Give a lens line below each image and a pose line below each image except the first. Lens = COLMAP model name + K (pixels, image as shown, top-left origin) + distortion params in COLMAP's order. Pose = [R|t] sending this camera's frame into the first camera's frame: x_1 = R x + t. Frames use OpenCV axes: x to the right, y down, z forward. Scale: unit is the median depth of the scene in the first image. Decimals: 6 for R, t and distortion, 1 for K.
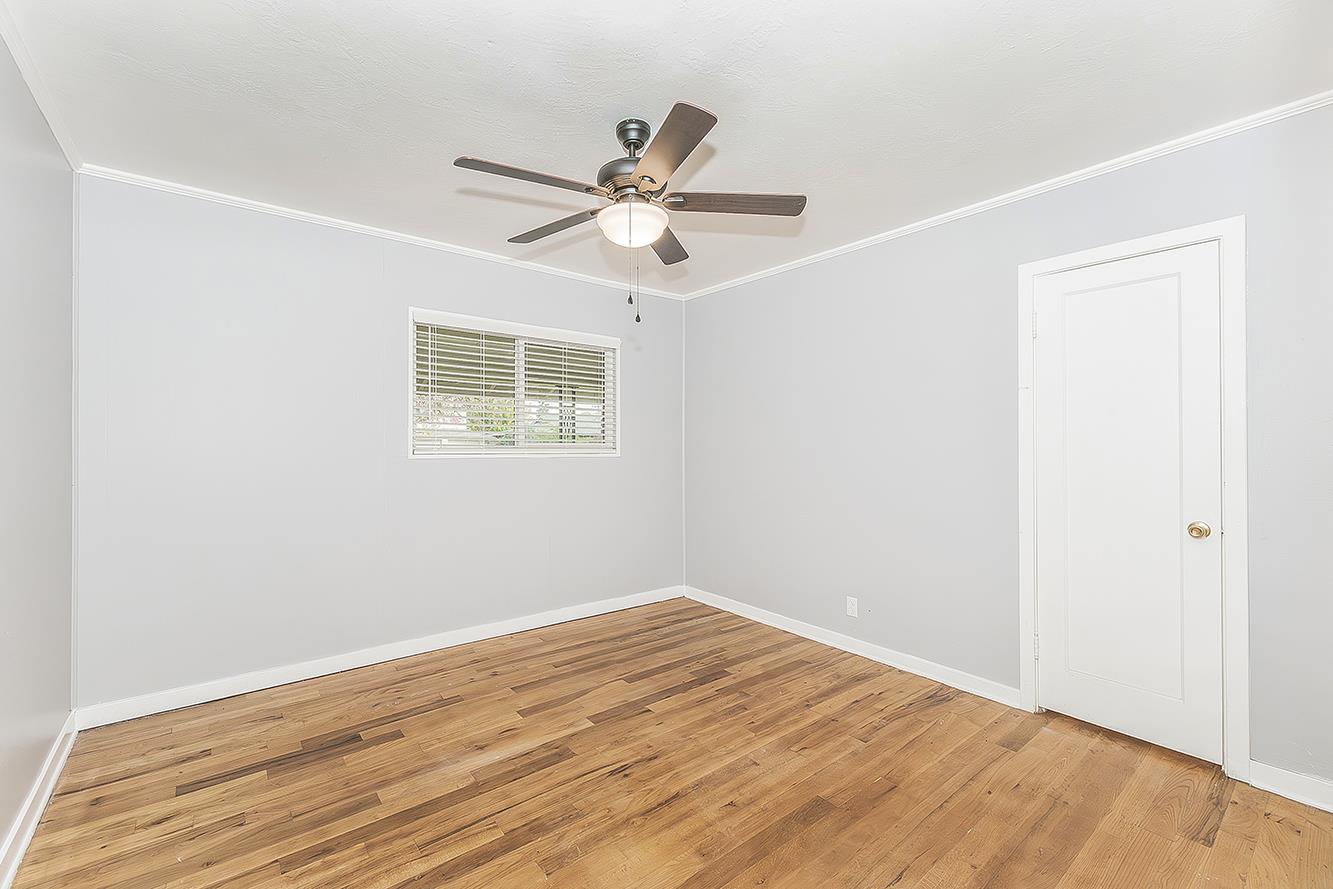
lens RADIAL K [[558.1, 0, 657.6], [0, 558.1, 441.8], [0, 0, 1]] dist [-0.001024, 0.001787]
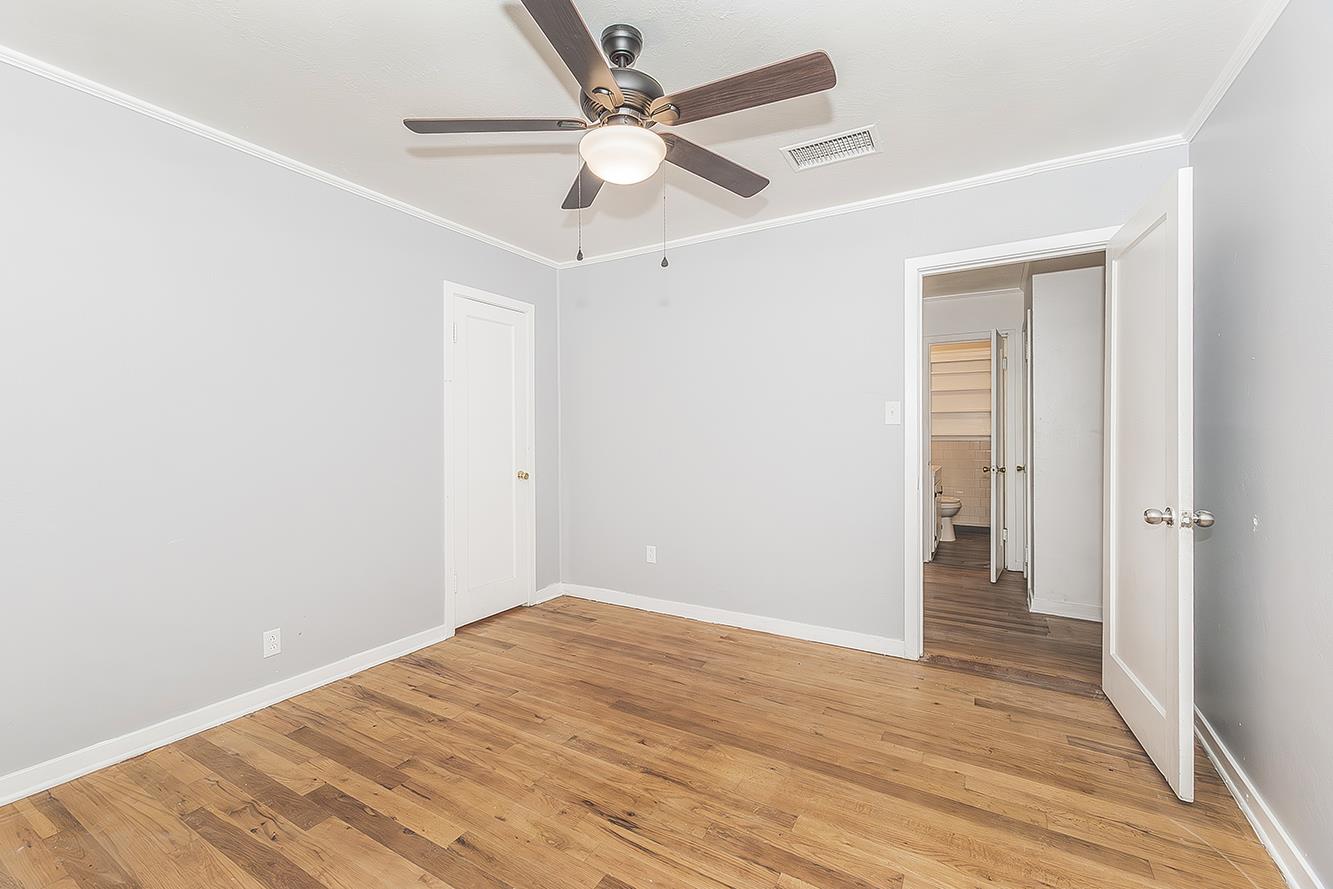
lens RADIAL K [[558.1, 0, 658.9], [0, 558.1, 438.9], [0, 0, 1]] dist [-0.001024, 0.001787]
pose [[-0.355991, -0.015612, 0.934359, -0.748401], [-0.004279, 0.999877, 0.015077, 0.013396], [-0.934480, 0.001369, -0.356014, 1.104106]]
